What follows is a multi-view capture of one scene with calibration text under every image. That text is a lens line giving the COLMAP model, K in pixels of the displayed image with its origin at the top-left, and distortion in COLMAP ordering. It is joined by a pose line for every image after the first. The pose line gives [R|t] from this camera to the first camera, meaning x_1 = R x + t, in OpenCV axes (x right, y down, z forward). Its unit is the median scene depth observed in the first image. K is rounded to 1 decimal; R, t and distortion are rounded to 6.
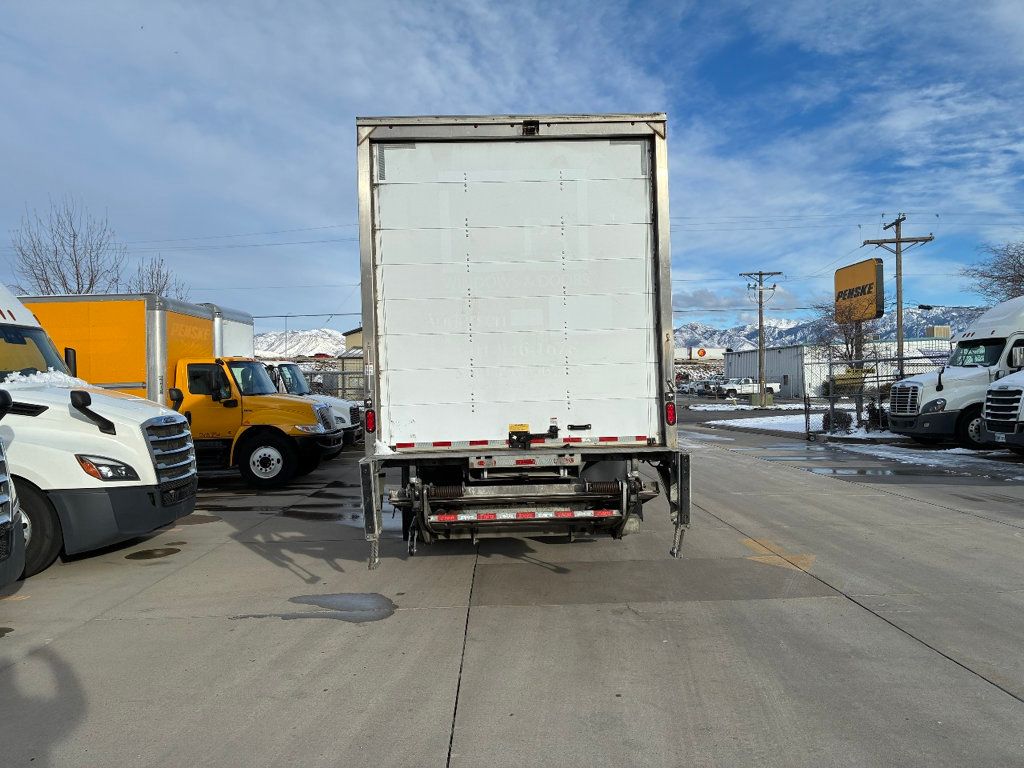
lens RADIAL K [[781.2, 0, 513.9], [0, 781.2, 381.5], [0, 0, 1]] dist [0.064823, -0.083811]
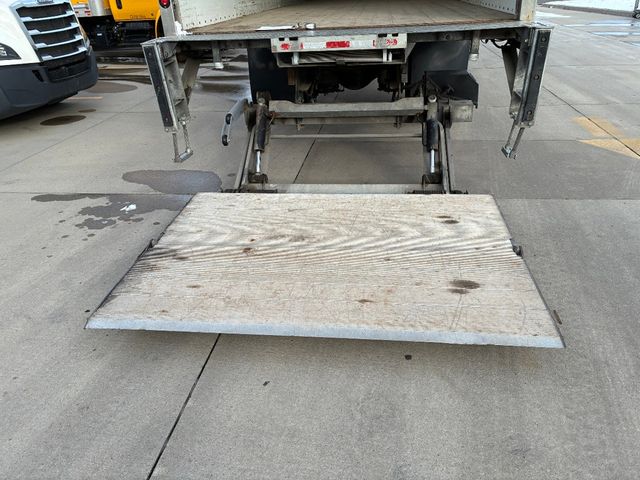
lens RADIAL K [[488.2, 0, 310.5], [0, 488.2, 228.5], [0, 0, 1]] dist [0.064823, -0.083811]
pose [[0.986383, 0.054006, -0.155345, 0.074590], [0.022577, 0.891144, 0.453159, 0.037993], [0.162908, -0.450496, 0.877790, 0.429511]]
